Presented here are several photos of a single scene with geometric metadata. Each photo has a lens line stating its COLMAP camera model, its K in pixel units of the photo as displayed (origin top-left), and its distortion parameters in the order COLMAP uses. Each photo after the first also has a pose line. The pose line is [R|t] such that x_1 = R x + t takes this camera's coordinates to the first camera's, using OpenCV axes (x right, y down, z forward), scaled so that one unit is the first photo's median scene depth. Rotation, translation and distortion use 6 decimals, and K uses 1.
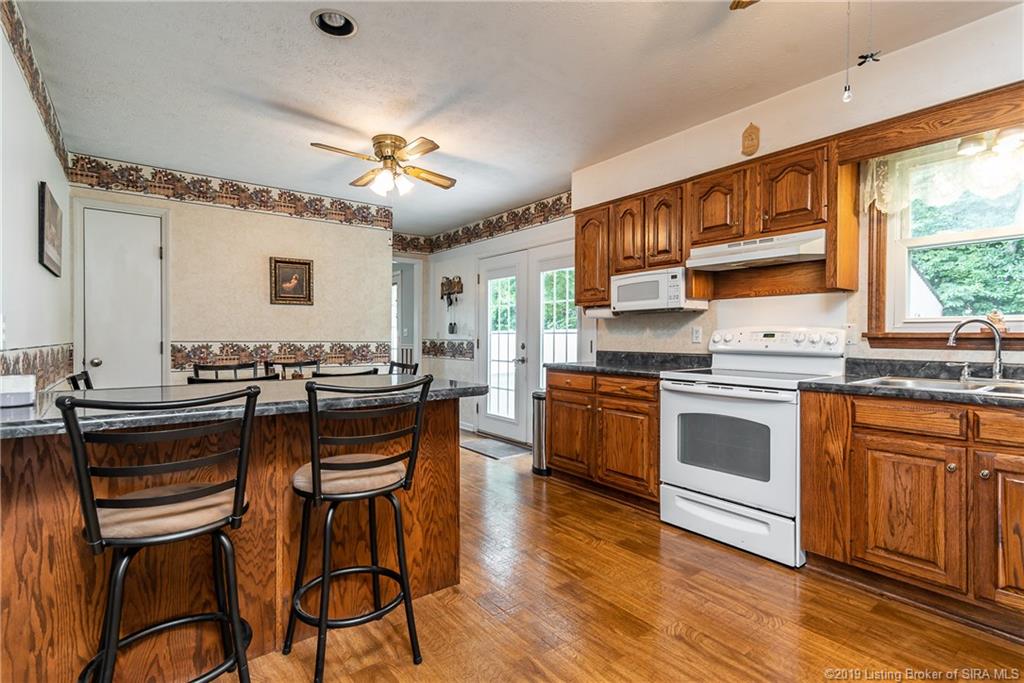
lens RADIAL K [[488.9, 0, 516.0], [0, 488.9, 342.2], [0, 0, 1]] dist [0.010613, 0.000518]
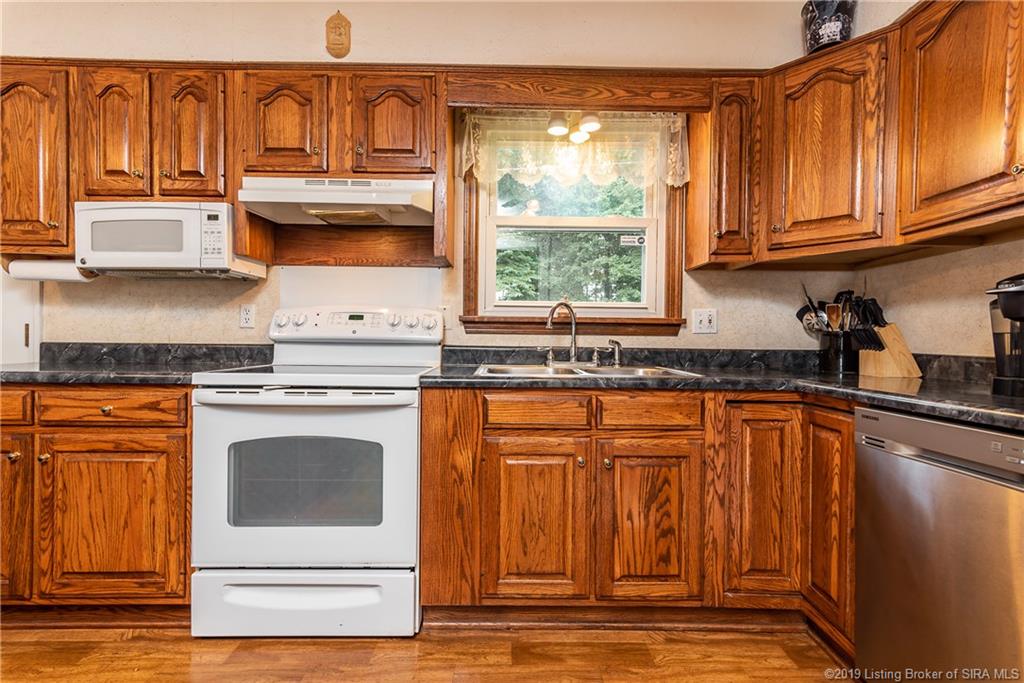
lens RADIAL K [[488.9, 0, 516.0], [0, 488.9, 342.2], [0, 0, 1]] dist [0.010613, 0.000518]
pose [[0.606163, -0.001837, 0.795338, 0.076509], [0.000744, 0.999998, 0.001743, 0.025432], [-0.795340, -0.000464, 0.606163, 0.388327]]
